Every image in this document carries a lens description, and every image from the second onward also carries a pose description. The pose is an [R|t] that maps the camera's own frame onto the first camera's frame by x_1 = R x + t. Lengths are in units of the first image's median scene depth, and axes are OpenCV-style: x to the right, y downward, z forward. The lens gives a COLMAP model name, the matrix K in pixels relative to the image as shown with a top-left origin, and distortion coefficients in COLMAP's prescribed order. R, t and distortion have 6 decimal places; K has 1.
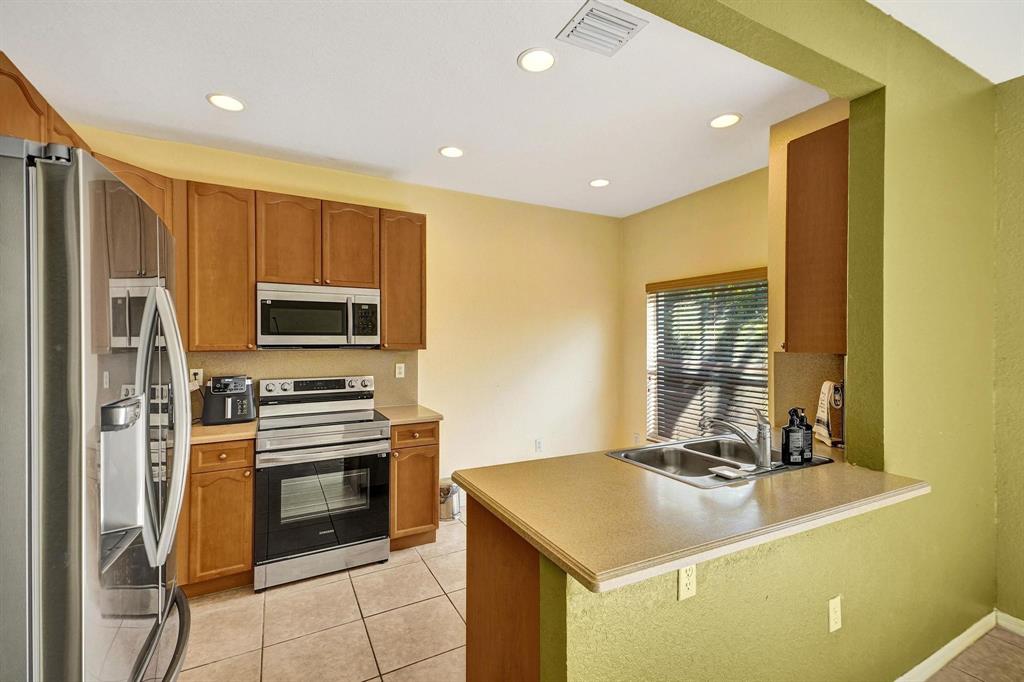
lens RADIAL K [[457.4, 0, 512.0], [0, 457.4, 341.0], [0, 0, 1]] dist [0.000873, 0.000560]
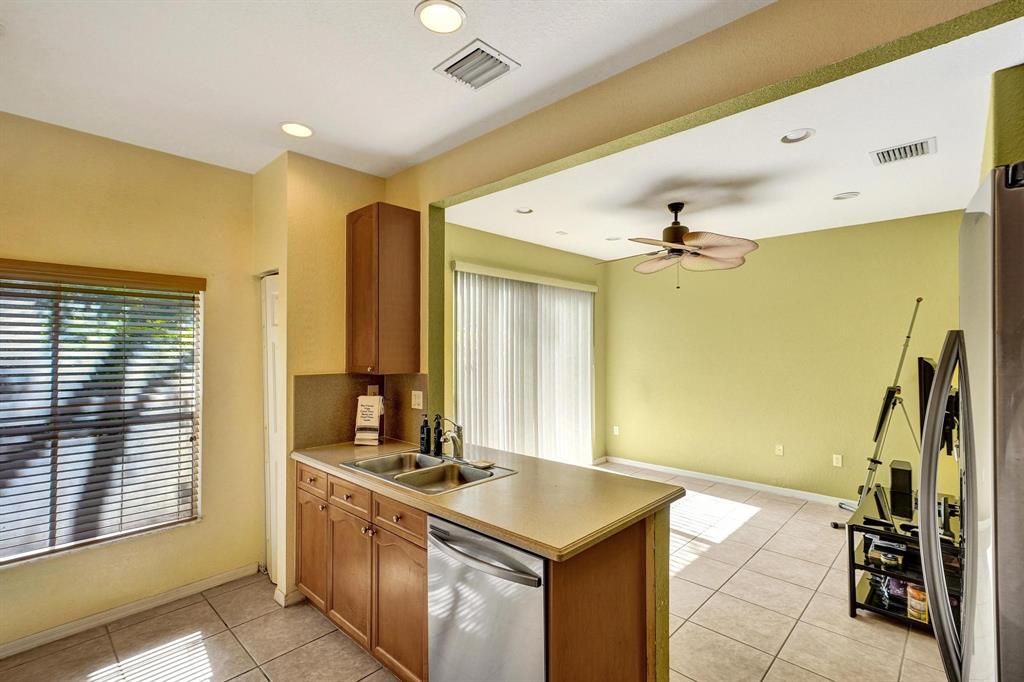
lens RADIAL K [[471.5, 0, 512.0], [0, 471.5, 341.0], [0, 0, 1]] dist [0.001293, 0.000129]
pose [[-0.337409, 0.002931, 0.941354, -0.597222], [-0.001410, 0.999992, -0.003619, -0.053779], [-0.941357, -0.002549, -0.337402, 0.924866]]
